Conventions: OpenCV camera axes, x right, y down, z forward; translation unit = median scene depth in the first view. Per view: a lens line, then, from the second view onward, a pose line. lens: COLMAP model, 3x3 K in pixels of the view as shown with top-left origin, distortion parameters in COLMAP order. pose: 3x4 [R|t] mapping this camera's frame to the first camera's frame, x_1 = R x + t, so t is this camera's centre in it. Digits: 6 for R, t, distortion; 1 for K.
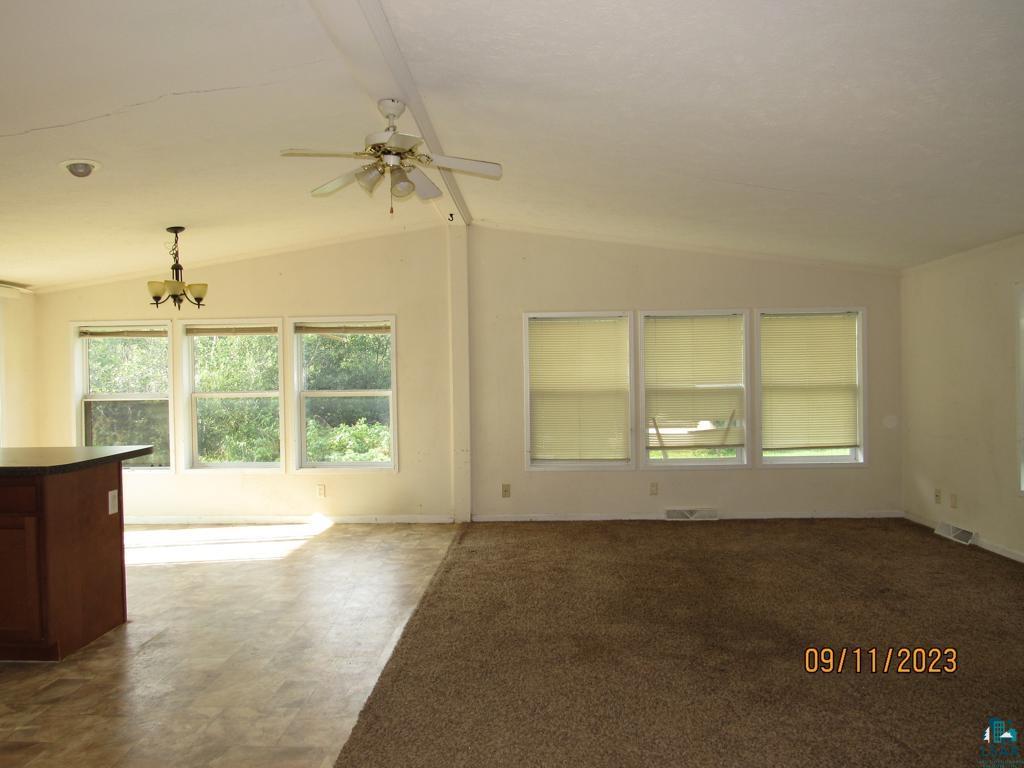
lens RADIAL K [[729.4, 0, 512.0], [0, 729.4, 384.0], [0, 0, 1]] dist [-0.036802, 0.005943]
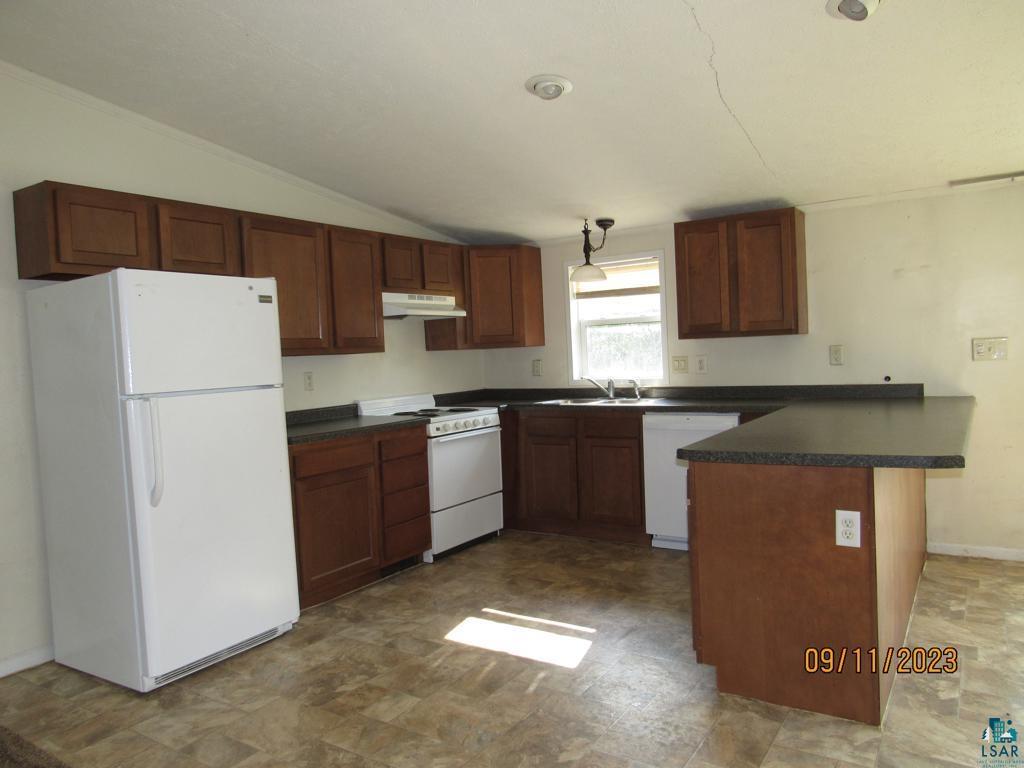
lens RADIAL K [[739.4, 0, 512.0], [0, 739.4, 384.0], [0, 0, 1]] dist [-0.042584, 0.040448]
pose [[-0.525675, 0.077926, -0.847109, 0.150400], [0.045119, 0.996948, 0.063711, -0.020982], [0.849488, -0.004729, -0.527586, 1.115241]]
